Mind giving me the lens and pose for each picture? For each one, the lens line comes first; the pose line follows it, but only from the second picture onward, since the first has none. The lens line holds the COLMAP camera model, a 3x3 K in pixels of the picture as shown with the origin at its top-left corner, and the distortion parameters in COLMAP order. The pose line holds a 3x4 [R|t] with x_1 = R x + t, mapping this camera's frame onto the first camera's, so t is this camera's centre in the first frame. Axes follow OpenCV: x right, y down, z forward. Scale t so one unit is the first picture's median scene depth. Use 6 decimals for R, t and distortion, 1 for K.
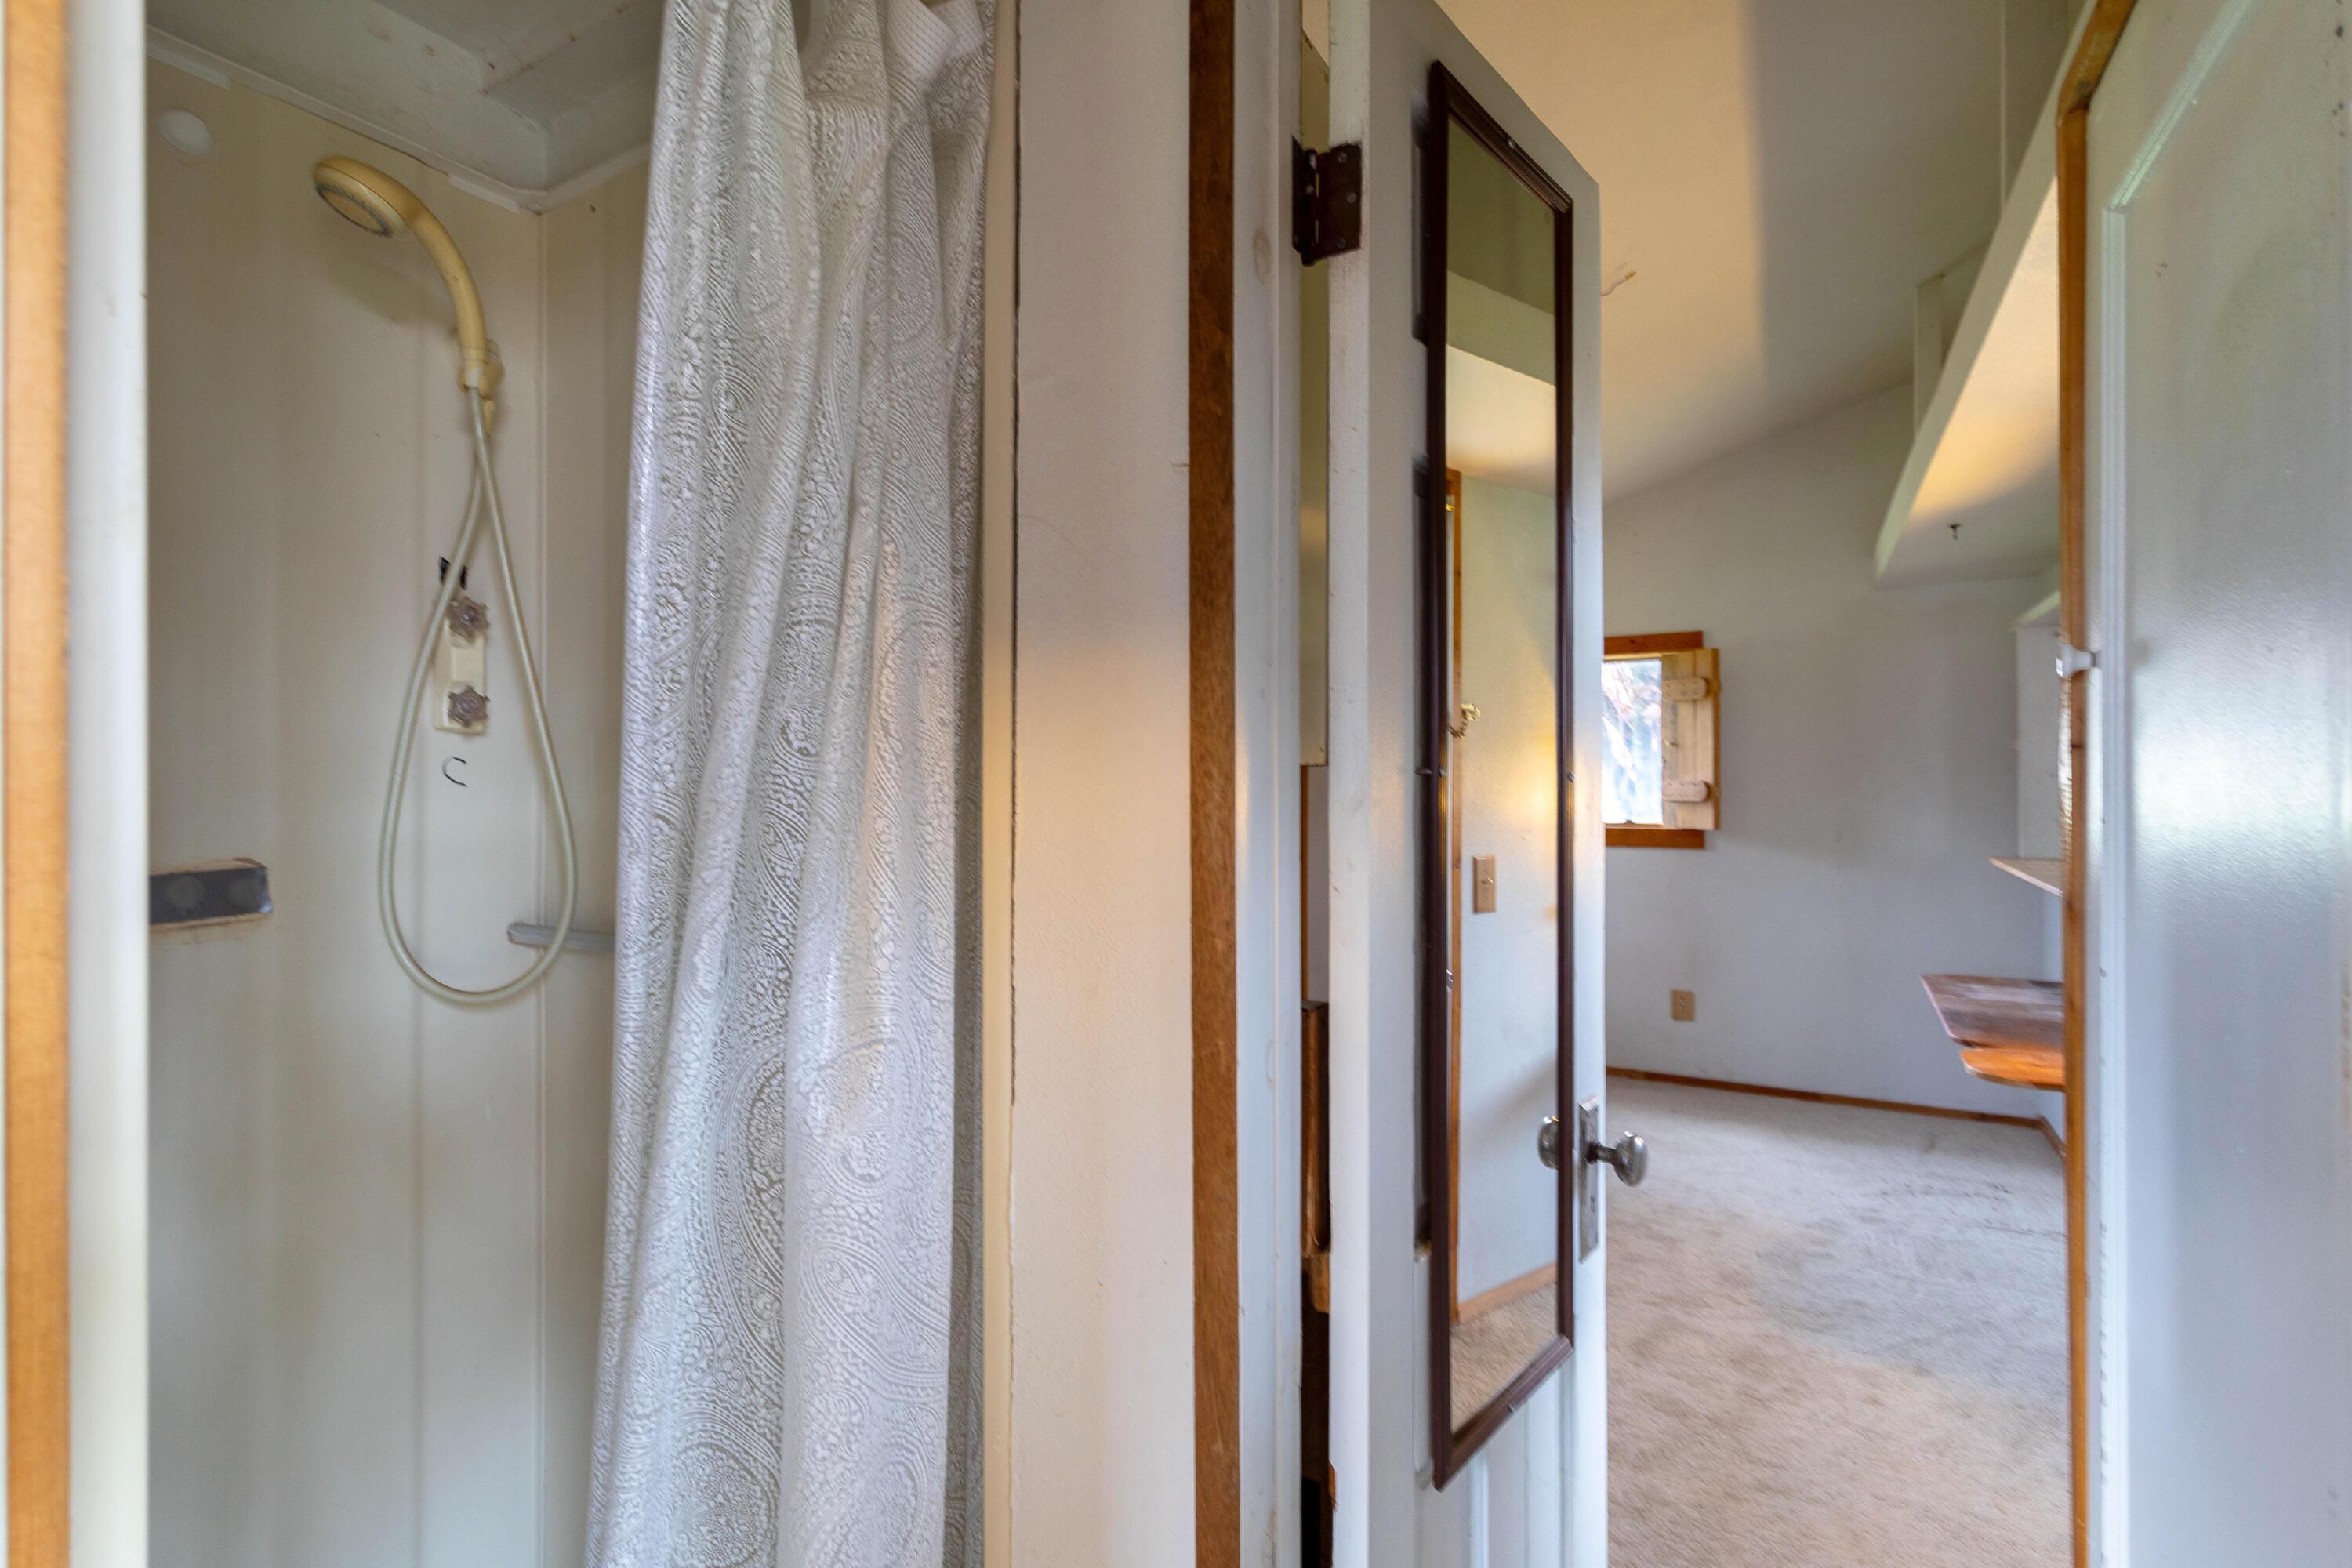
lens RADIAL K [[1127.6, 0, 1178.8], [0, 1127.6, 787.2], [0, 0, 1]] dist [0.000257, 0.000185]
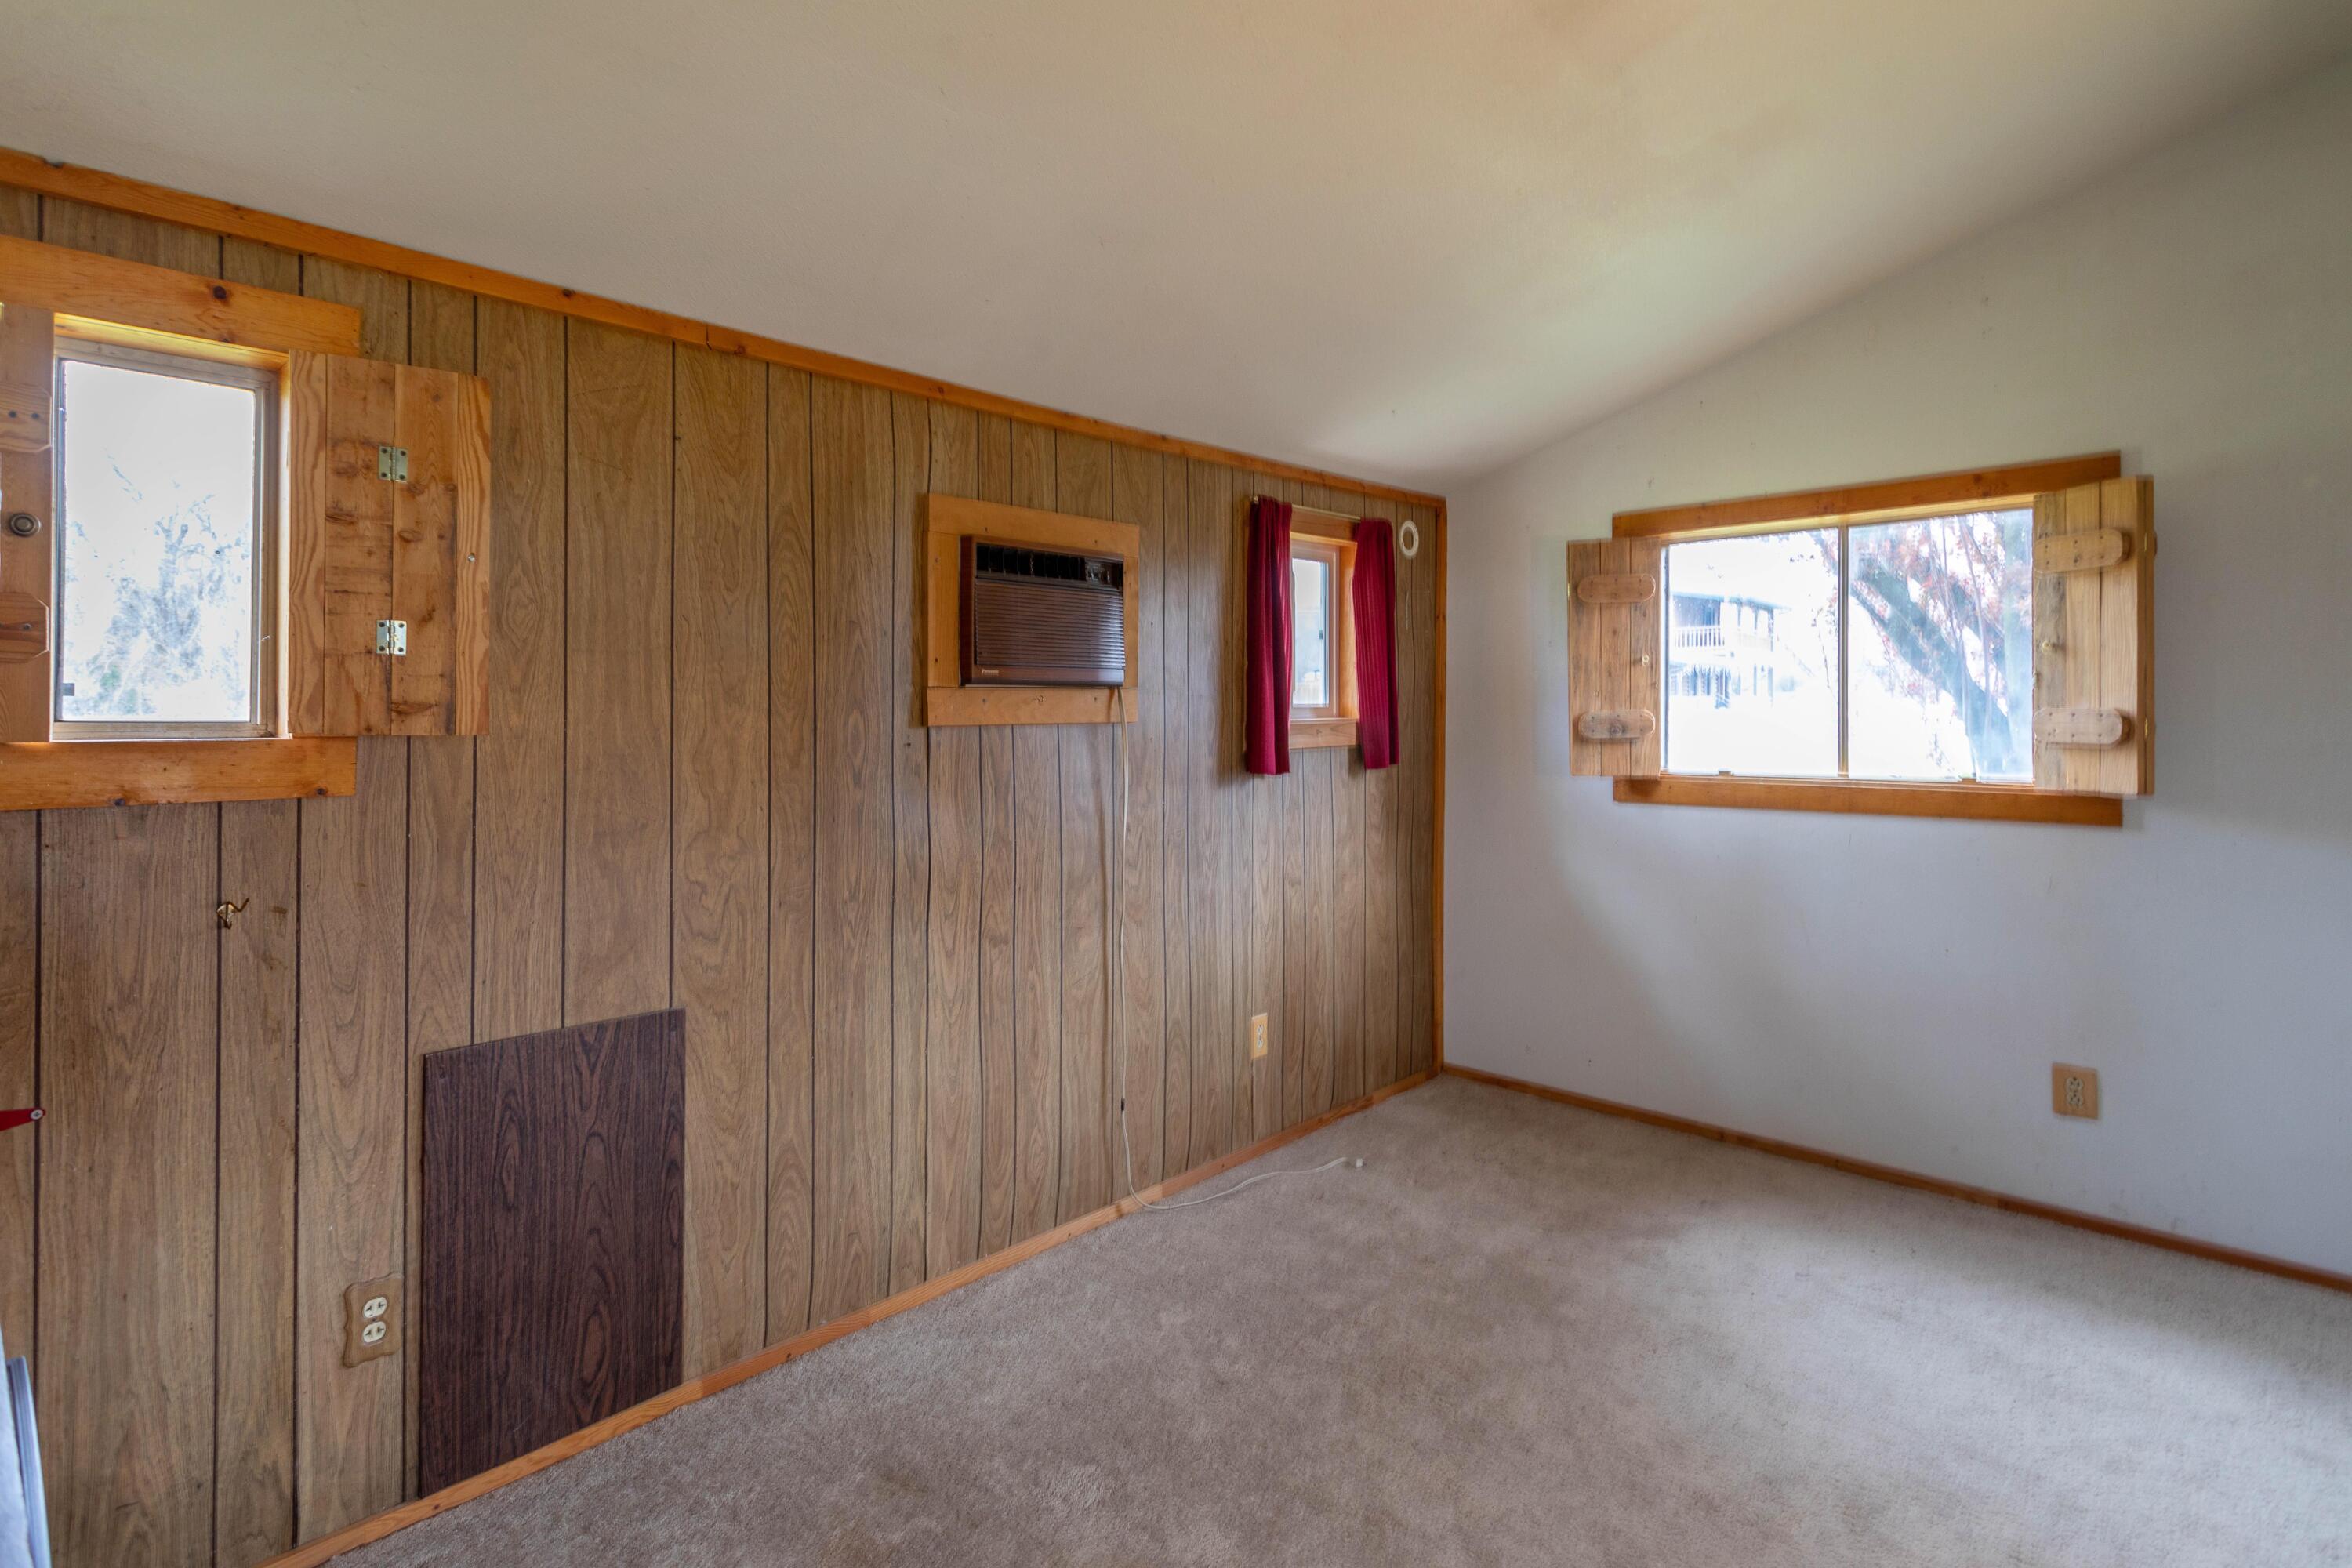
lens RADIAL K [[1127.6, 0, 1169.2], [0, 1127.6, 764.3], [0, 0, 1]] dist [0.000257, 0.000185]
pose [[0.960856, -0.002022, -0.277039, 0.159195], [0.006774, 0.999846, 0.016198, 0.009371], [0.276964, -0.017441, 0.960722, 0.312389]]
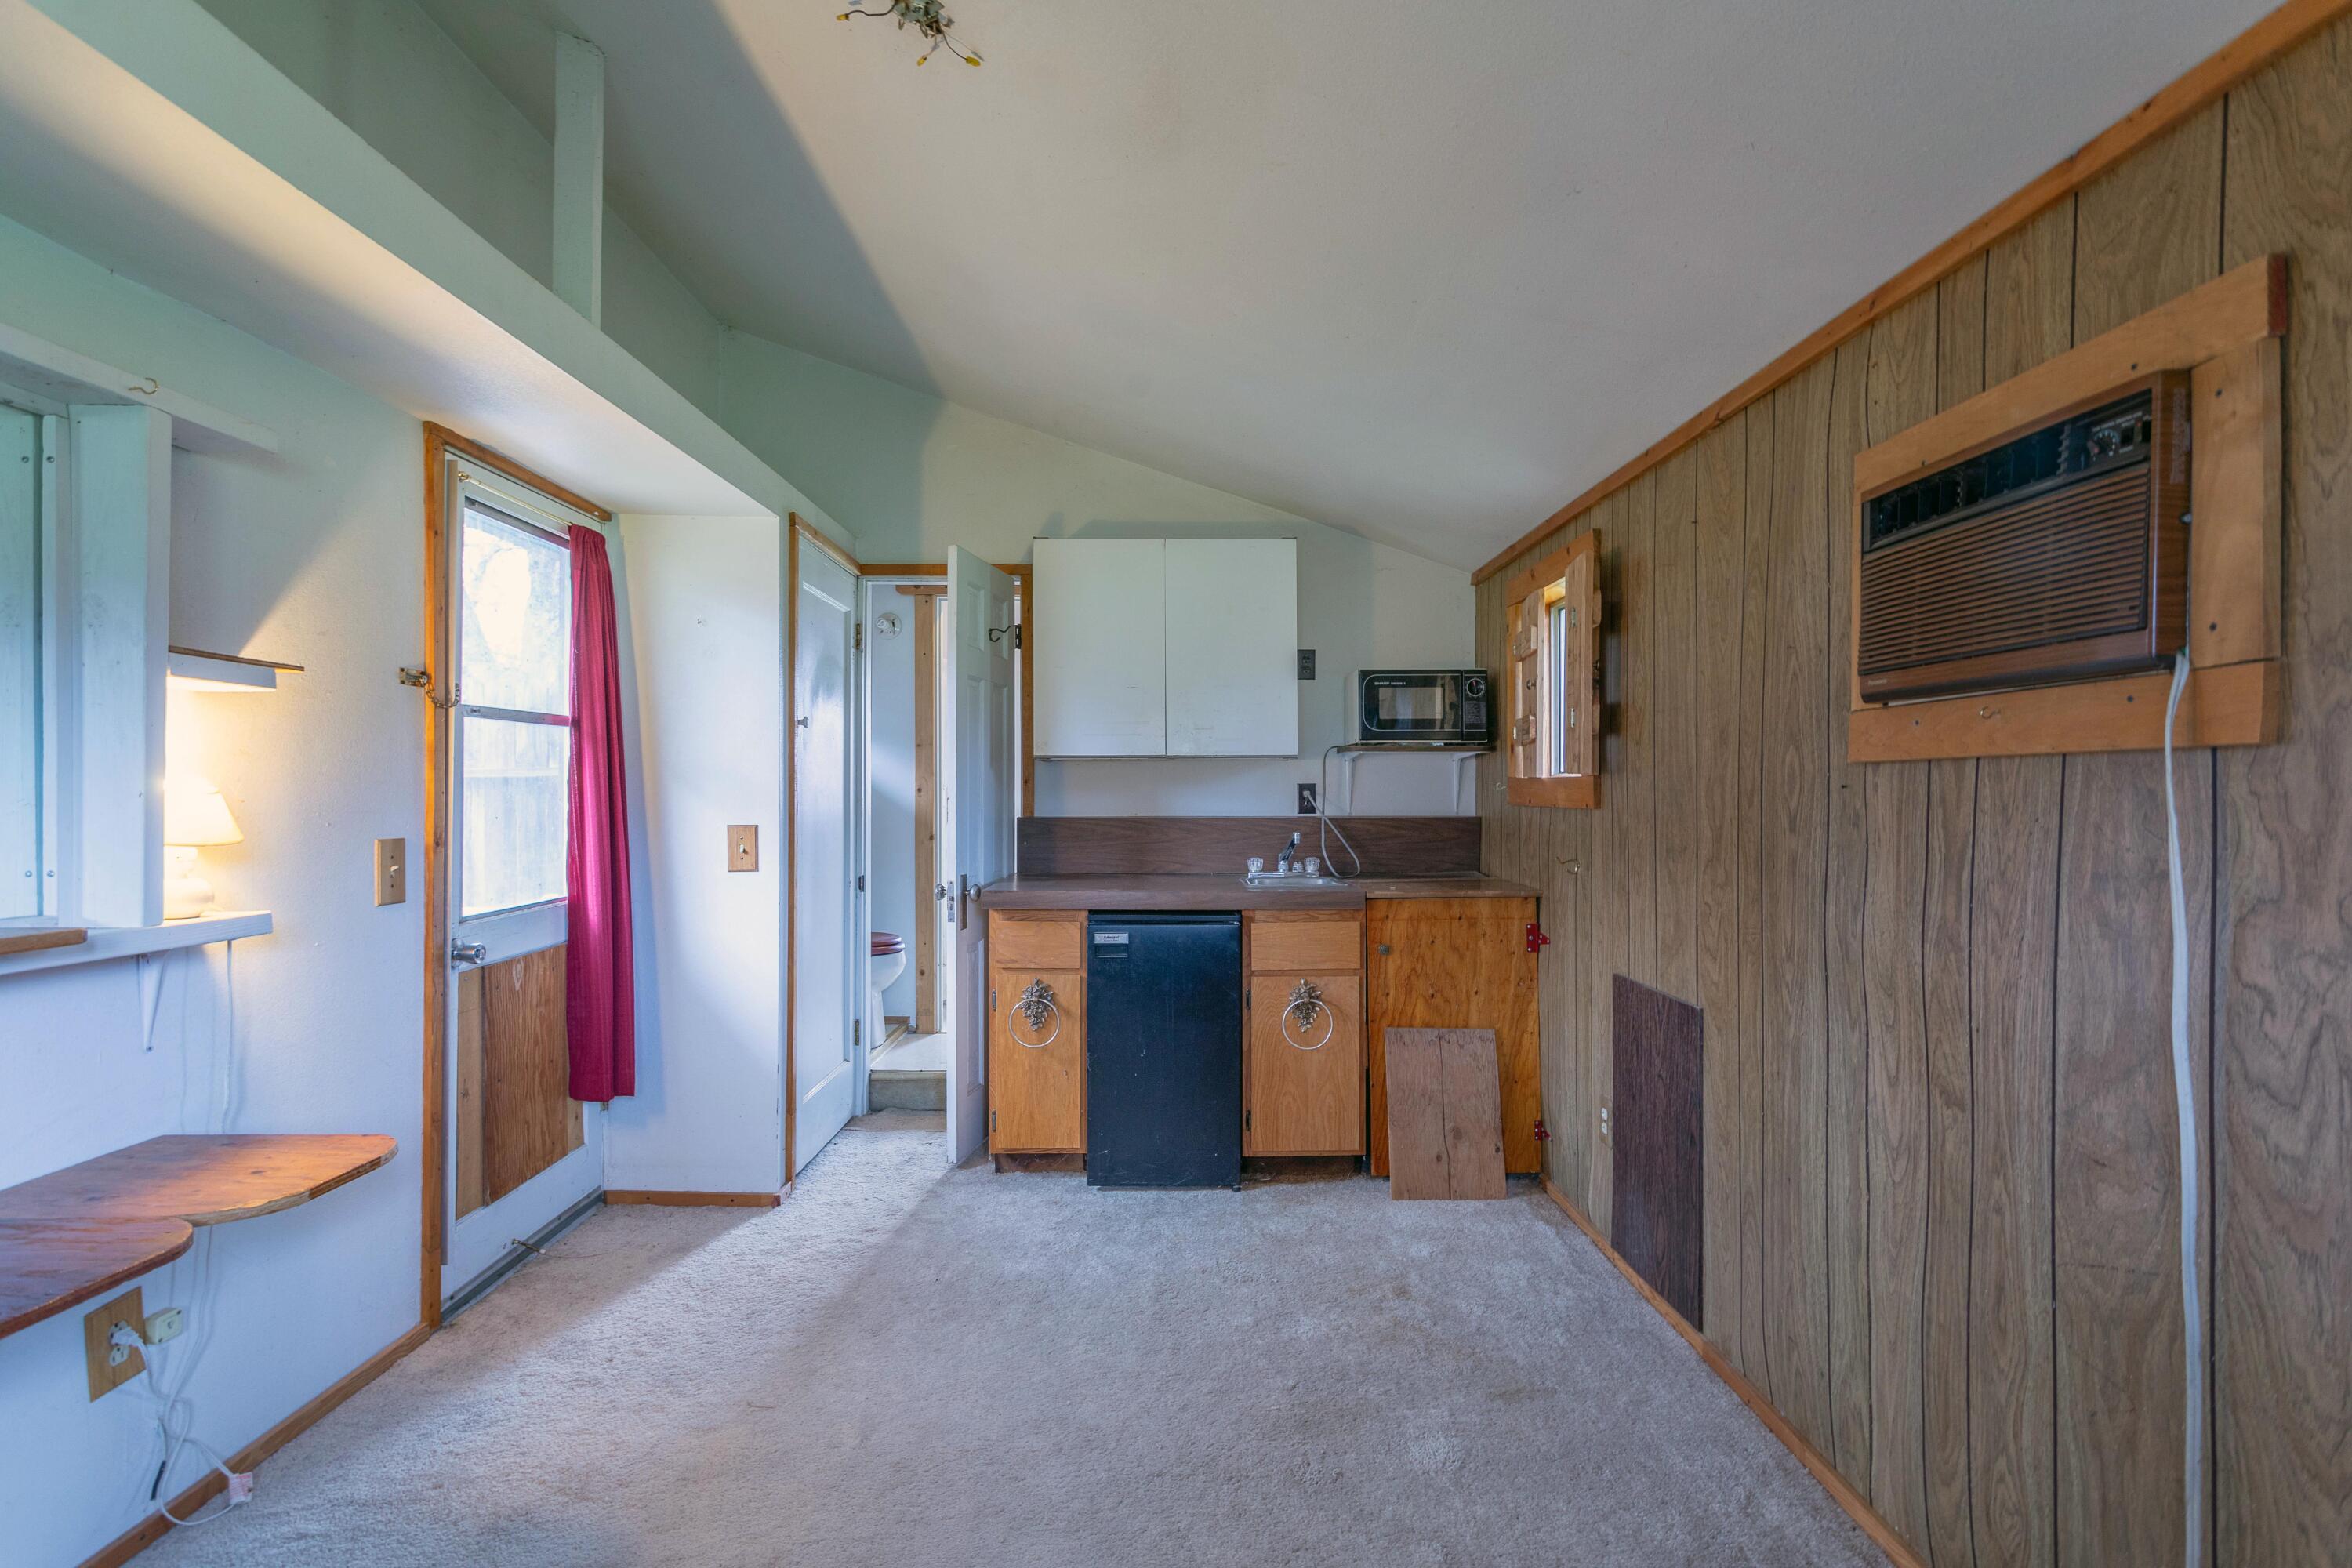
lens RADIAL K [[1127.6, 0, 1175.1], [0, 1127.6, 772.0], [0, 0, 1]] dist [0.000257, 0.000185]
pose [[-0.888859, 0.000373, -0.458181, 0.259786], [0.000296, 1.000000, 0.000241, 0.004619], [0.458181, 0.000078, -0.888859, 0.819307]]
